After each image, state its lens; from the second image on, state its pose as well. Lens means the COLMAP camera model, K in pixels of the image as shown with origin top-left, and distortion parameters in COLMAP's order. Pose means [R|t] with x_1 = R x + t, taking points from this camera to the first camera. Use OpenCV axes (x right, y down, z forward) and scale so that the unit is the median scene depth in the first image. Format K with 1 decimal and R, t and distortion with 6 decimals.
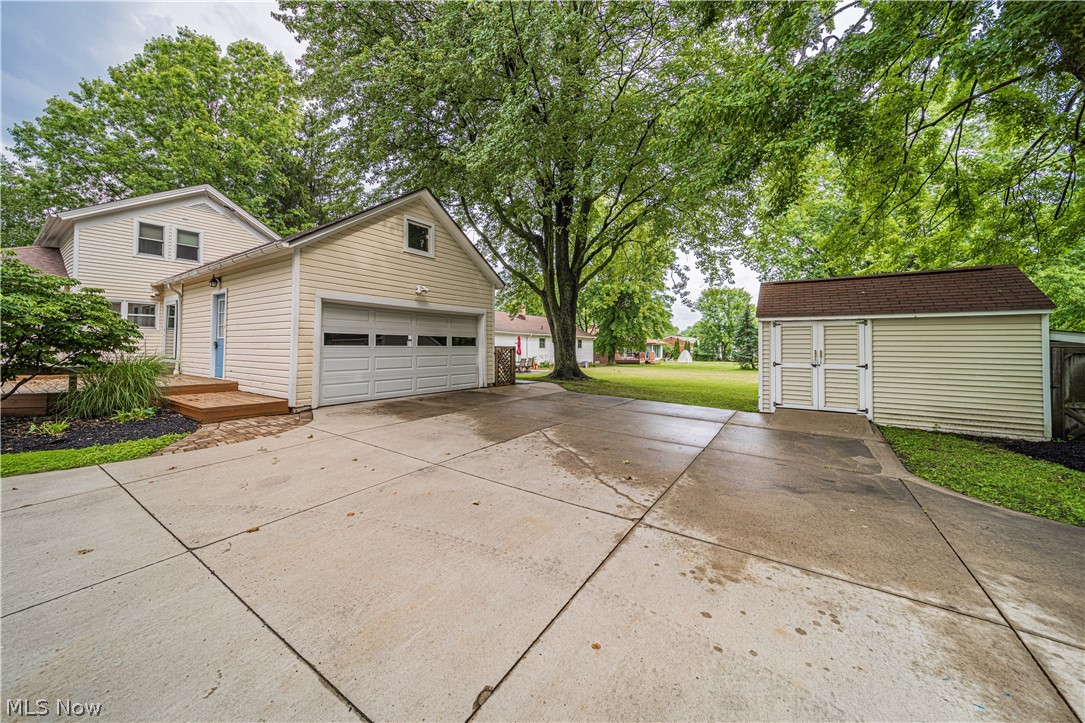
lens RADIAL K [[380.6, 0, 543.1], [0, 380.6, 327.2], [0, 0, 1]] dist [-0.000051, -0.000033]
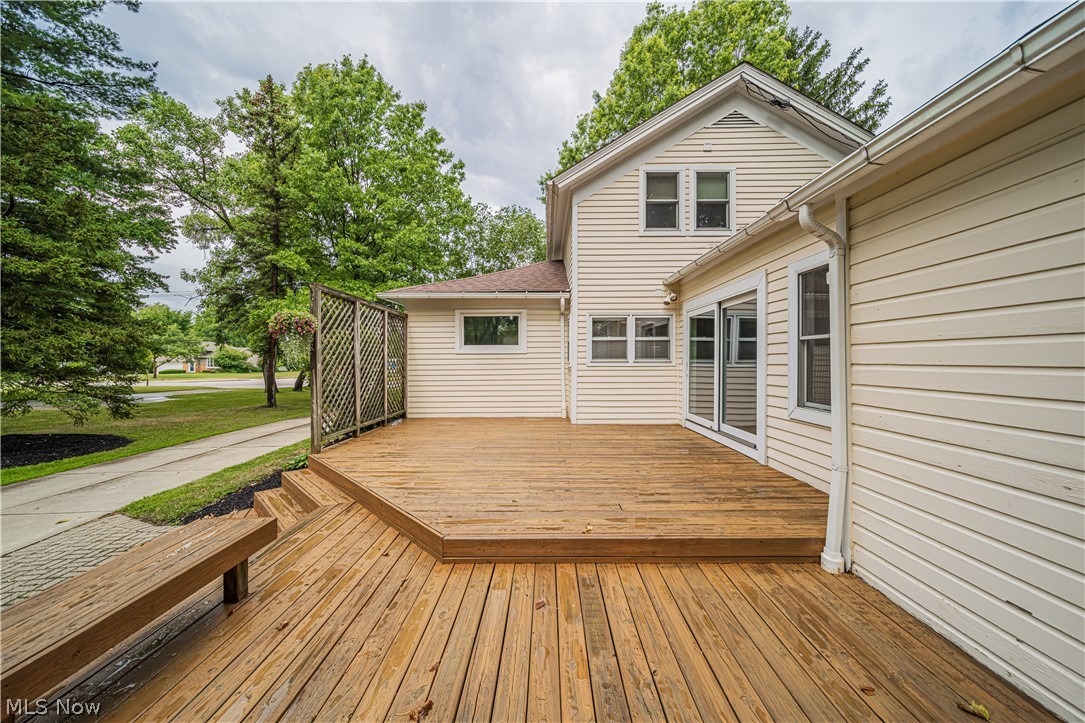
lens RADIAL K [[379.6, 0, 543.0], [0, 379.6, 358.5], [0, 0, 1]] dist [0.000623, -0.000001]
pose [[0.551057, -0.001424, -0.834467, -0.651368], [0.025415, 0.999563, 0.015078, -0.015866], [0.834081, -0.029517, 0.550852, 0.536461]]
